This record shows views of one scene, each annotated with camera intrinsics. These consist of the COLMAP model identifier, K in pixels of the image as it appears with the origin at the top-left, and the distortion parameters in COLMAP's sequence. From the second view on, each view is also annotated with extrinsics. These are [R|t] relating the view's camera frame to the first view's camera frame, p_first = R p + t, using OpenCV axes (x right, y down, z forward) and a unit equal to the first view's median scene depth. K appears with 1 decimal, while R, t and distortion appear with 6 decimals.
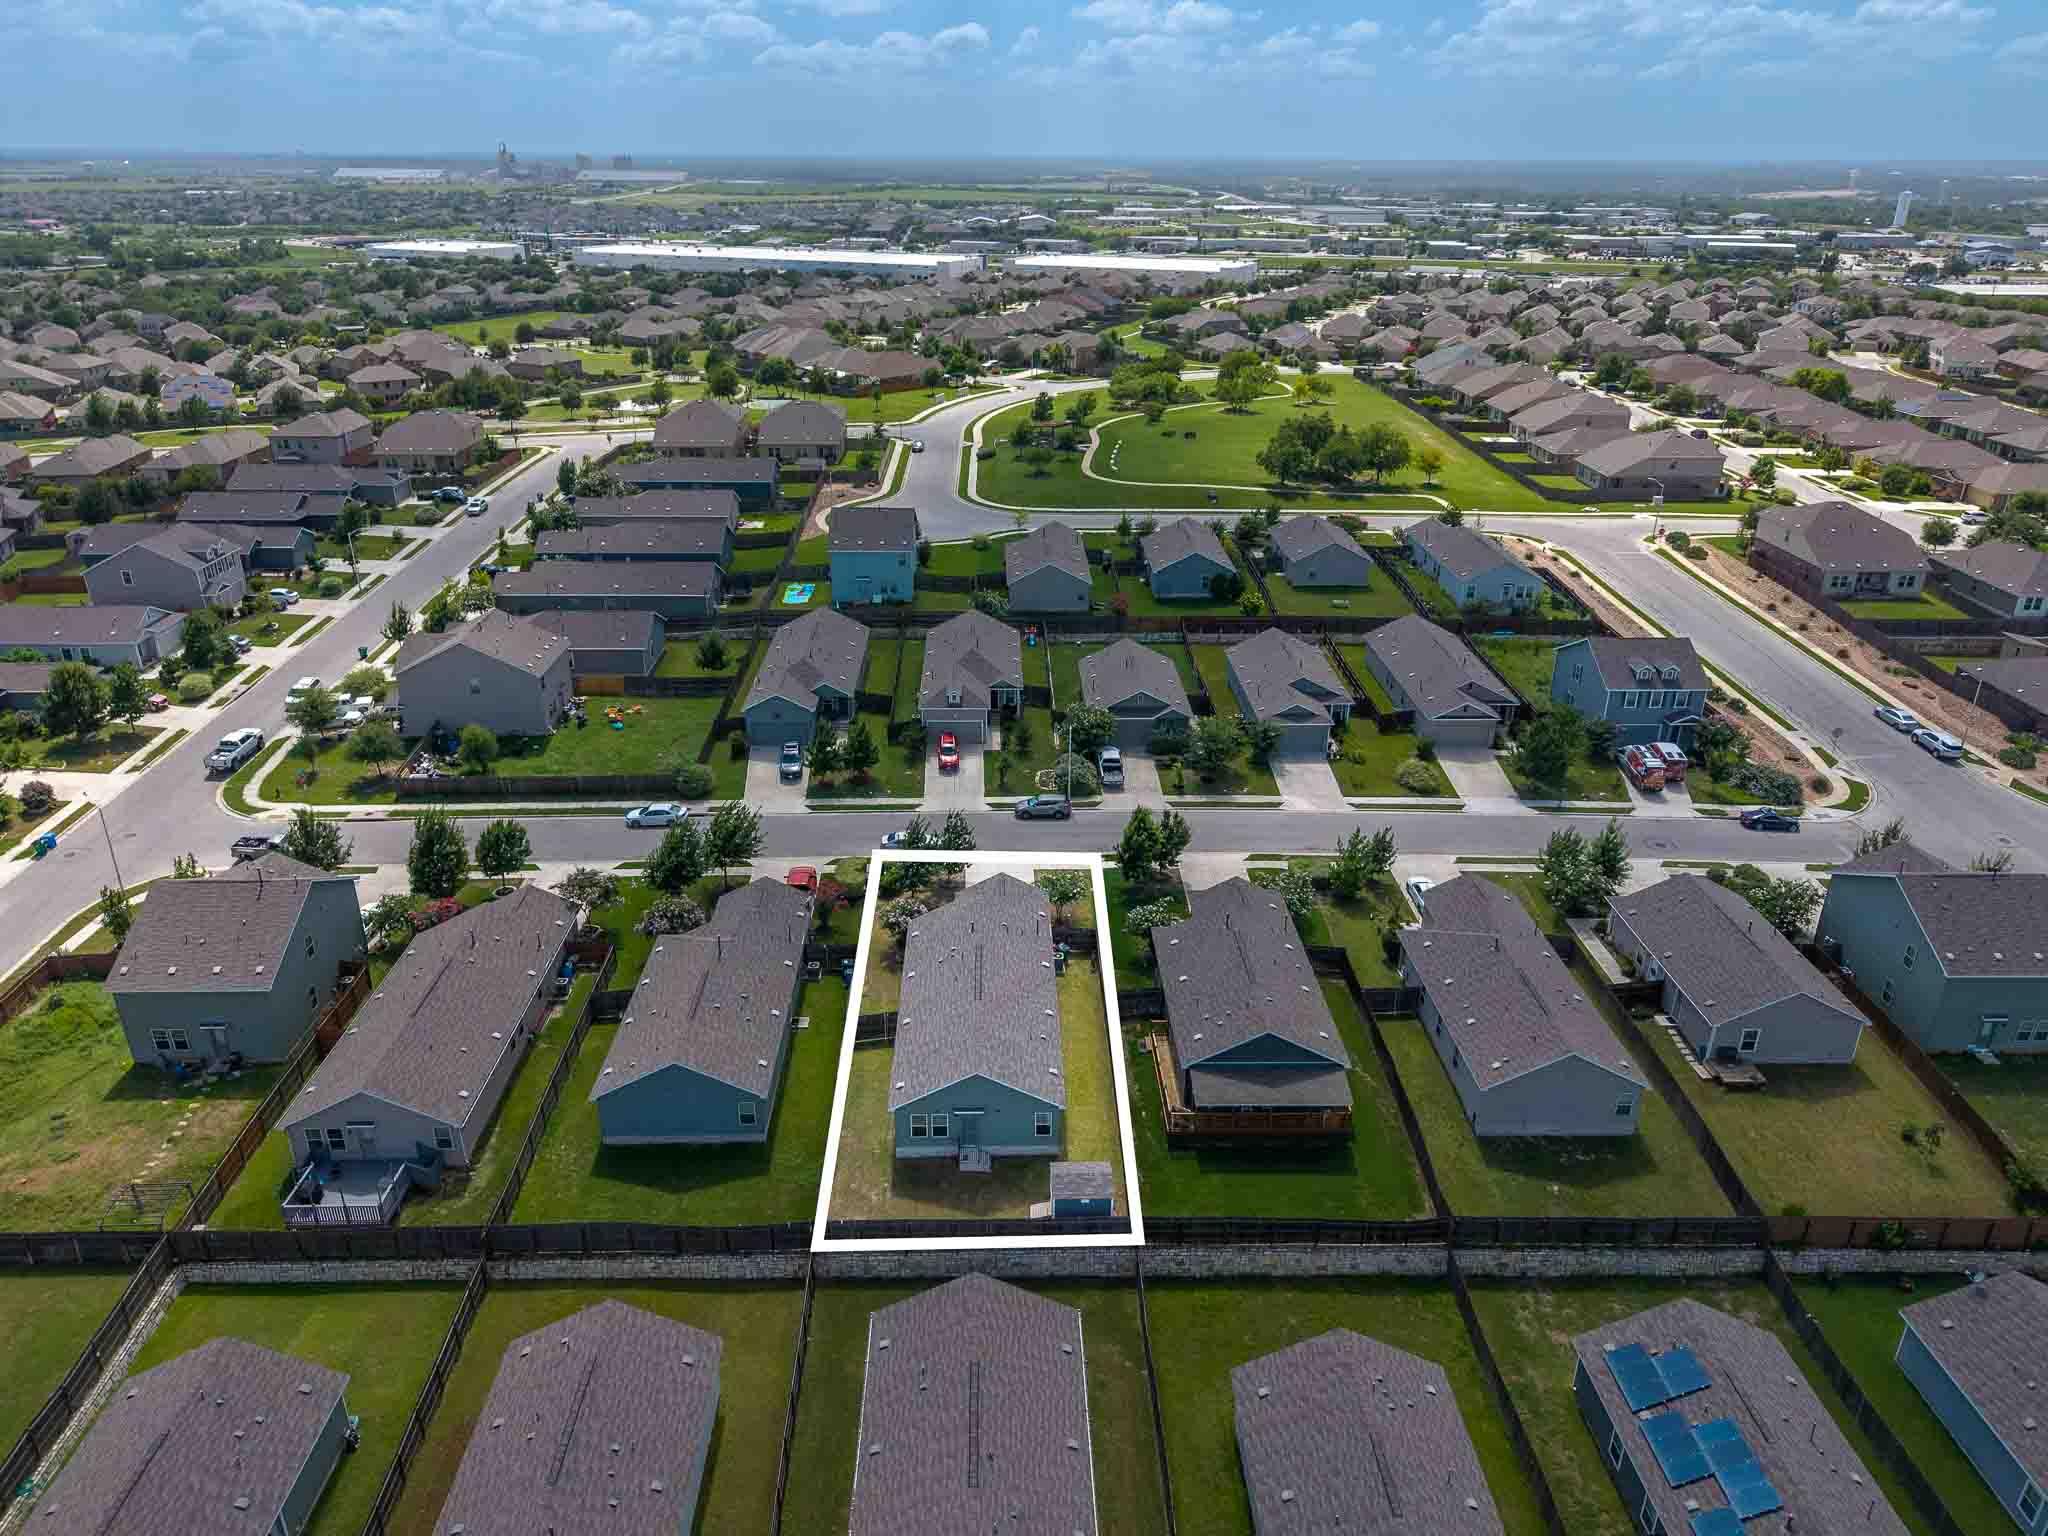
lens RADIAL K [[1371.8, 0, 1024.0], [0, 1371.8, 768.0], [0, 0, 1]] dist [0.002298, 0.004126]
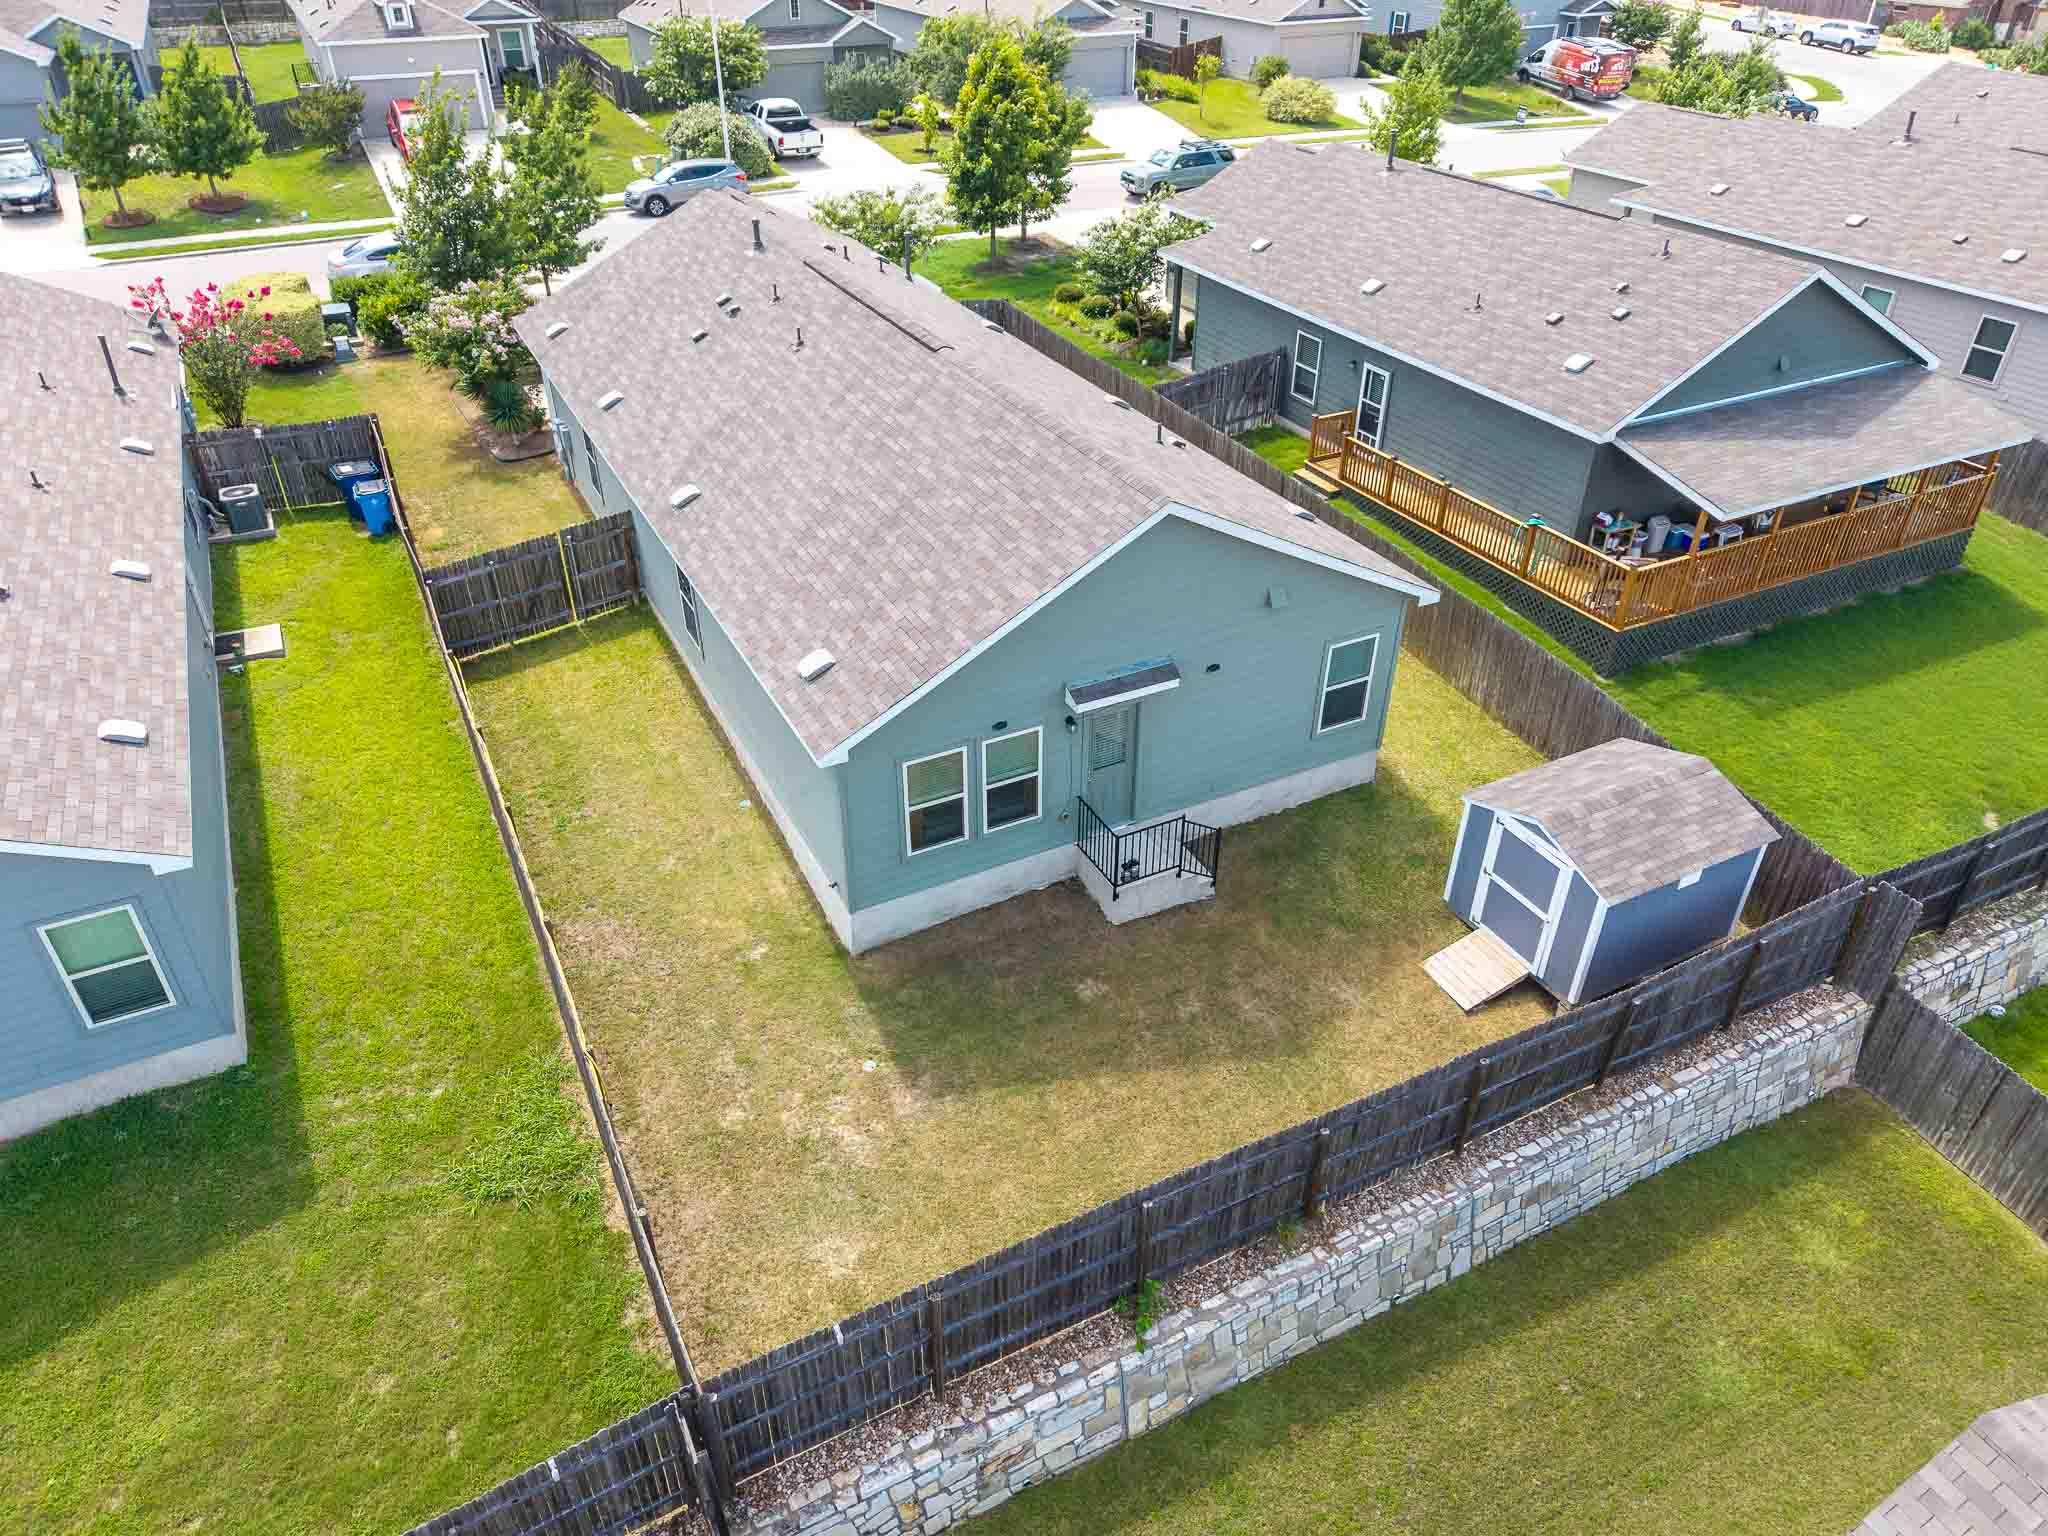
lens RADIAL K [[1371.8, 0, 1024.0], [0, 1371.8, 768.0], [0, 0, 1]] dist [0.002298, 0.004126]
pose [[0.898179, -0.244534, 0.365346, -0.145754], [0.175647, 0.961424, 0.211687, 0.202083], [-0.403018, -0.125961, 0.906483, 0.757421]]
